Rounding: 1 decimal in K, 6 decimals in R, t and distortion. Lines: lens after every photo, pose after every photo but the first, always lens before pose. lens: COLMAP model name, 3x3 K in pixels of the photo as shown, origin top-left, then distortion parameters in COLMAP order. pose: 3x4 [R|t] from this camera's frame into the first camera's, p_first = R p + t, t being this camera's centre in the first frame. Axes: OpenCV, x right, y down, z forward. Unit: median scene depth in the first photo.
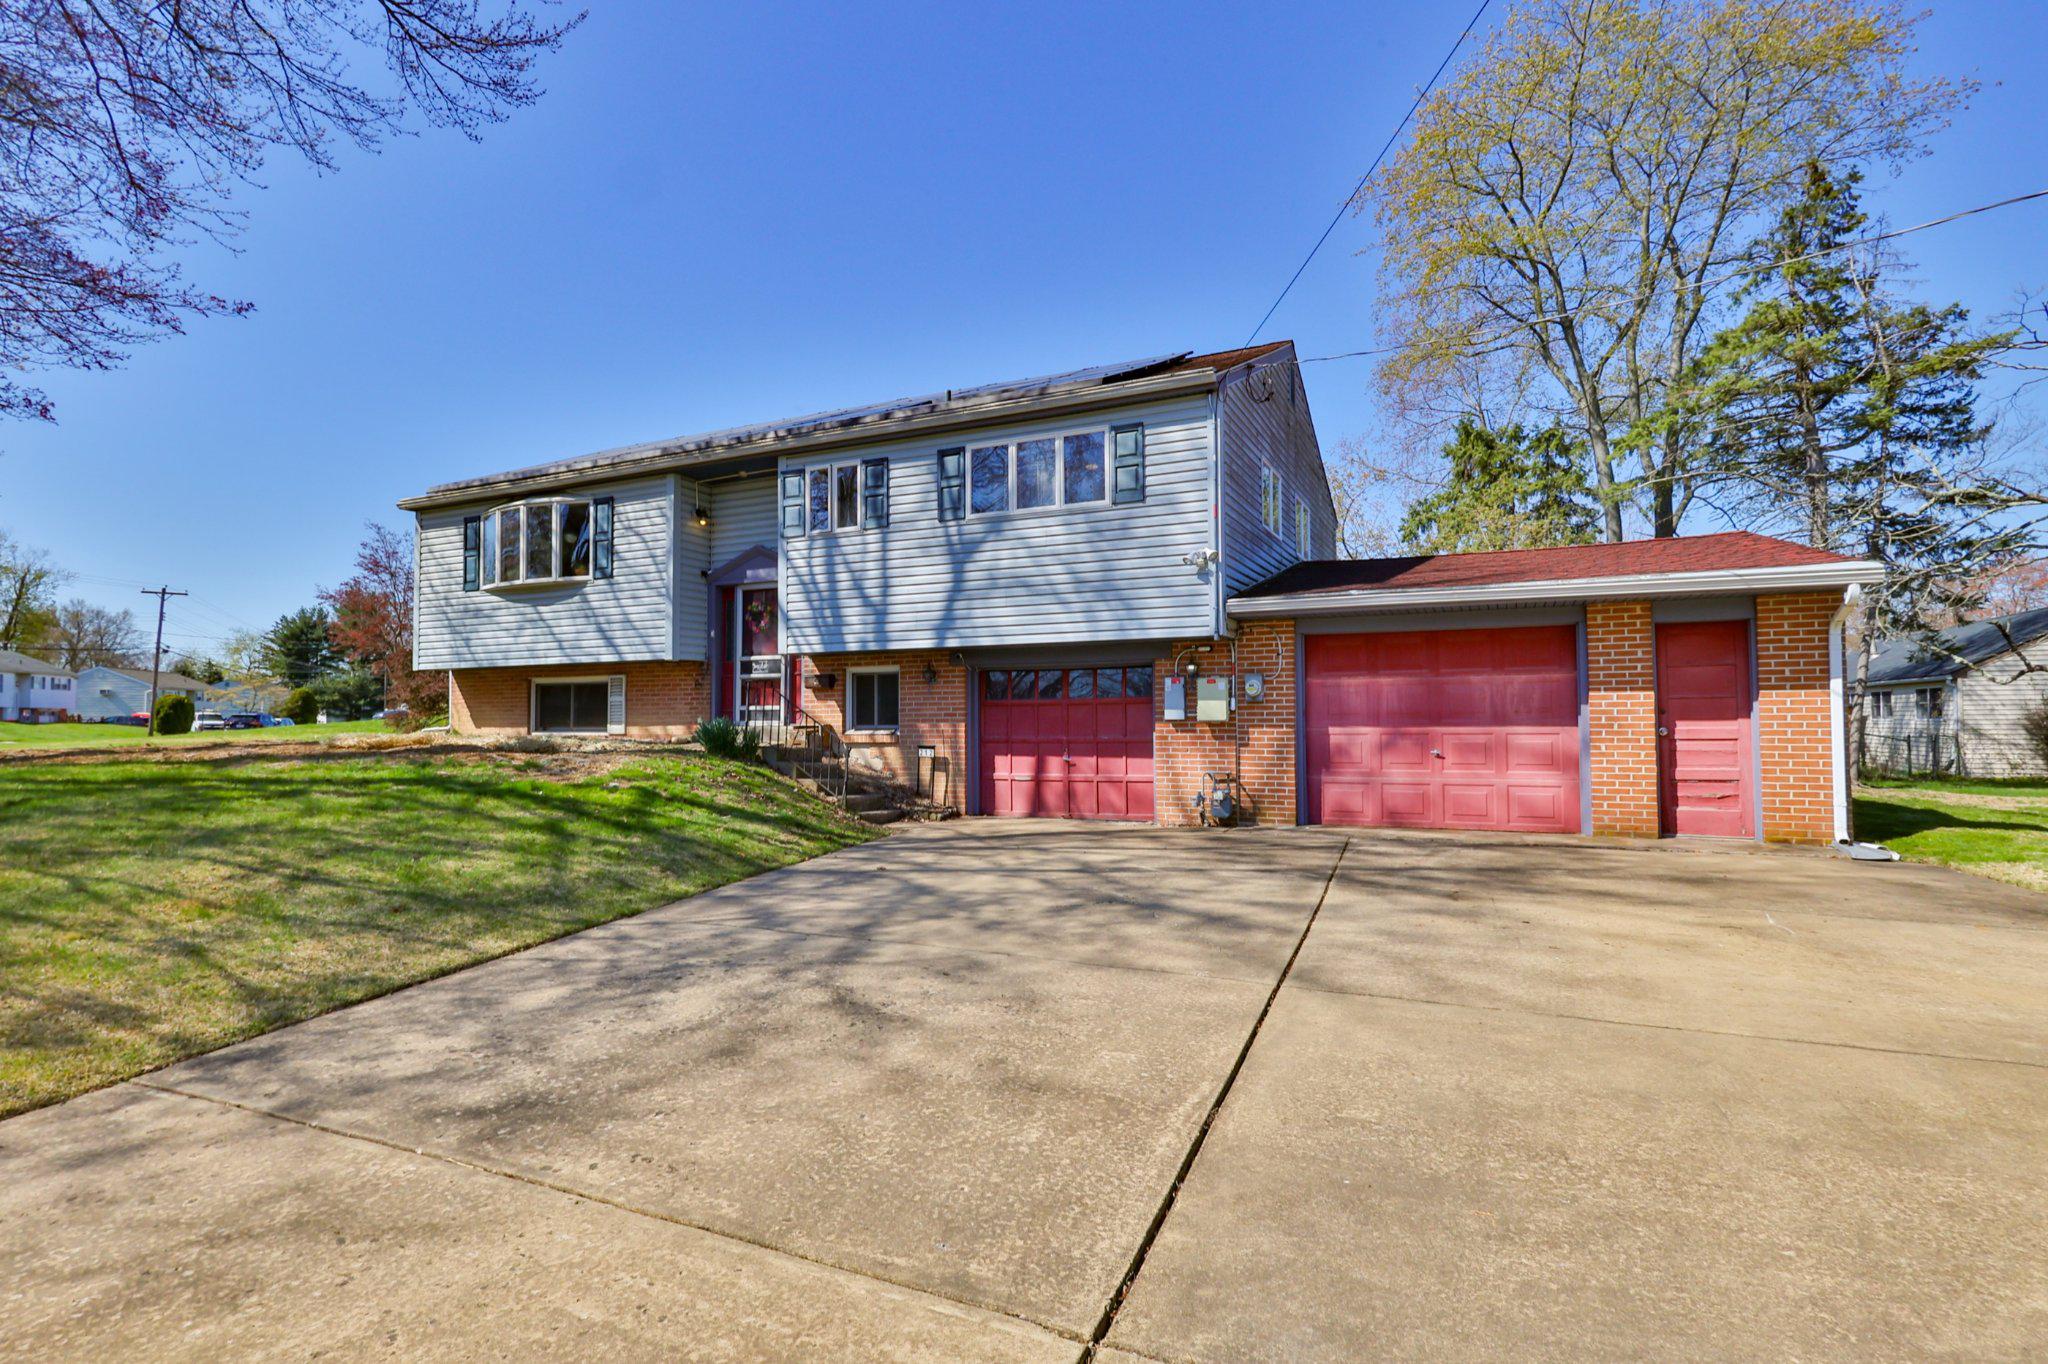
lens RADIAL K [[994.2, 0, 1026.3], [0, 994.2, 682.1], [0, 0, 1]] dist [-0.003528, 0.002985]
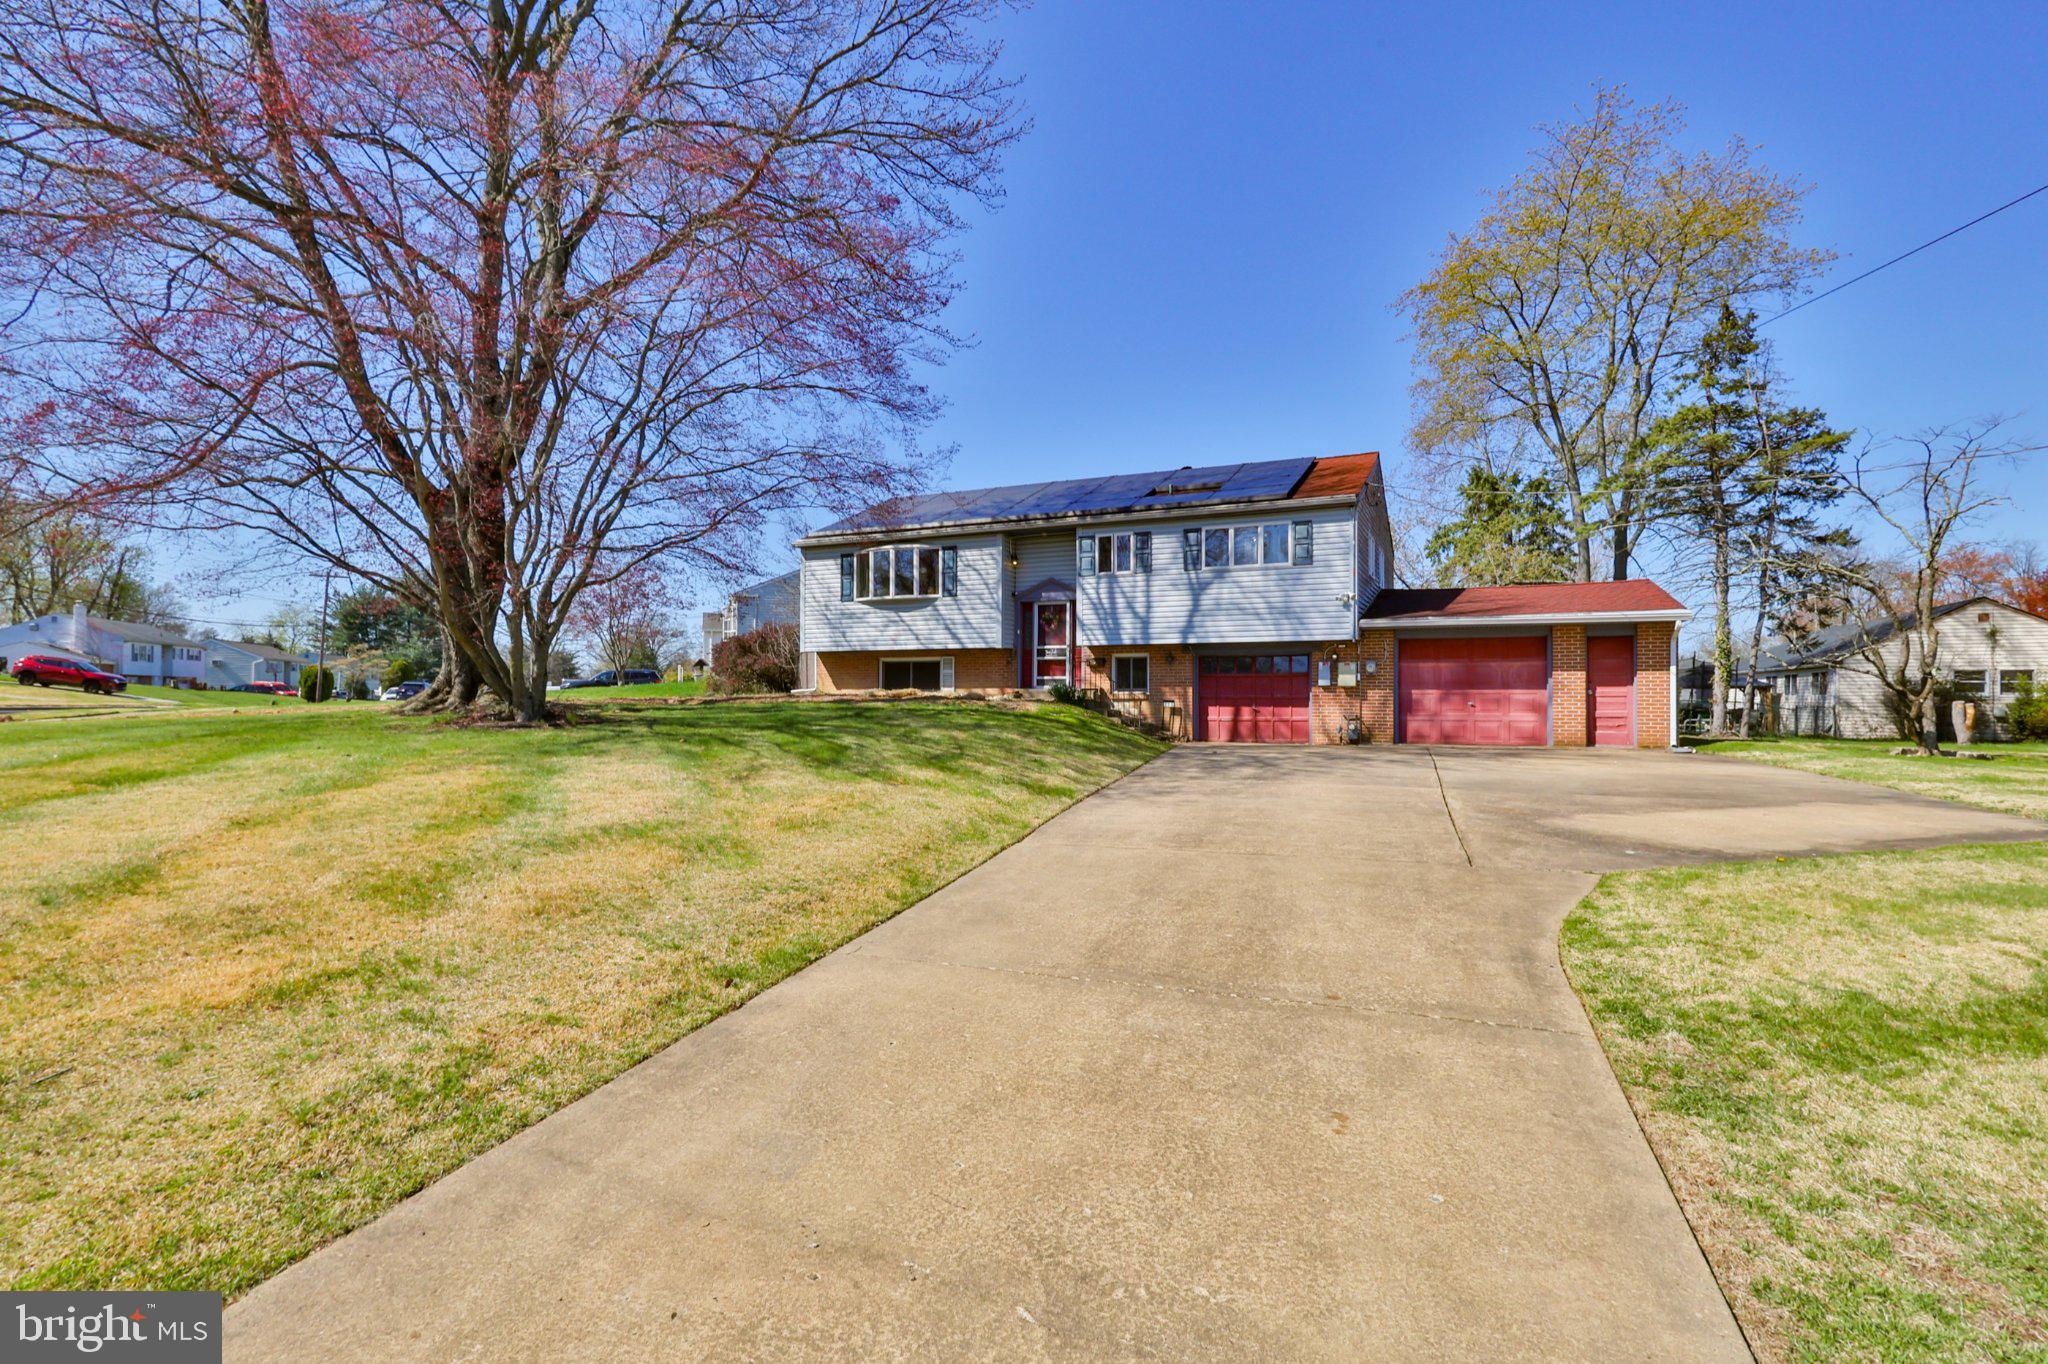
lens RADIAL K [[994.2, 0, 1027.8], [0, 994.2, 682.0], [0, 0, 1]] dist [-0.003528, 0.002985]
pose [[0.999916, 0.008280, 0.009988, -0.347151], [-0.008505, 0.999705, 0.022750, -0.003949], [-0.009797, -0.022833, 0.999691, -0.676637]]
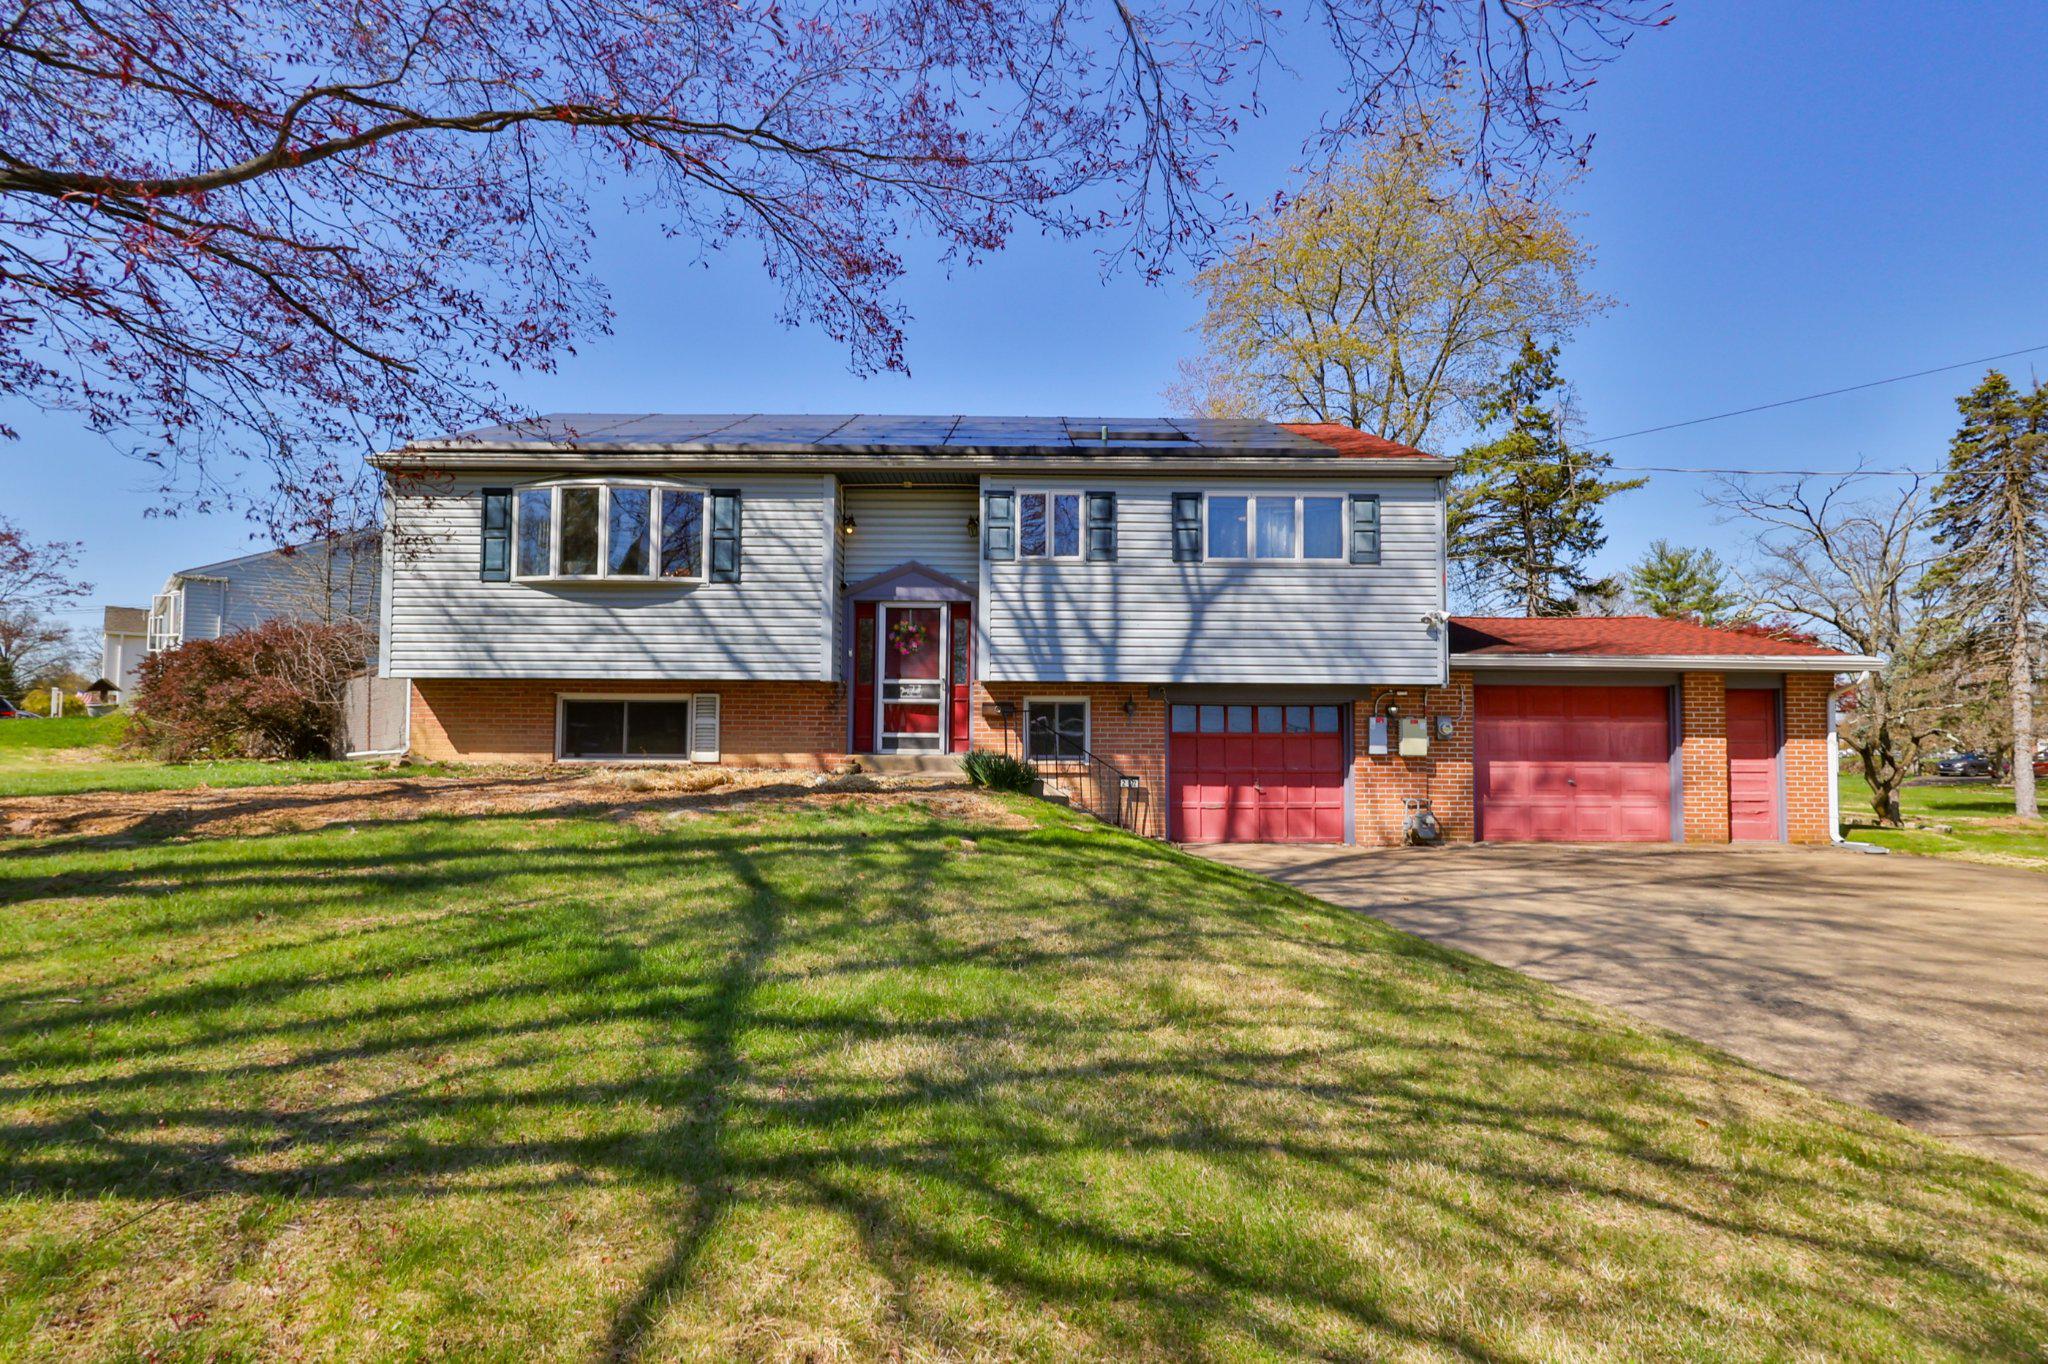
lens RADIAL K [[994.2, 0, 1025.3], [0, 994.2, 684.4], [0, 0, 1]] dist [-0.003528, 0.002985]
pose [[0.901464, 0.031461, 0.431710, -0.619931], [-0.028850, 0.999504, -0.012596, -0.014398], [-0.431892, -0.001100, 0.901925, 0.120290]]
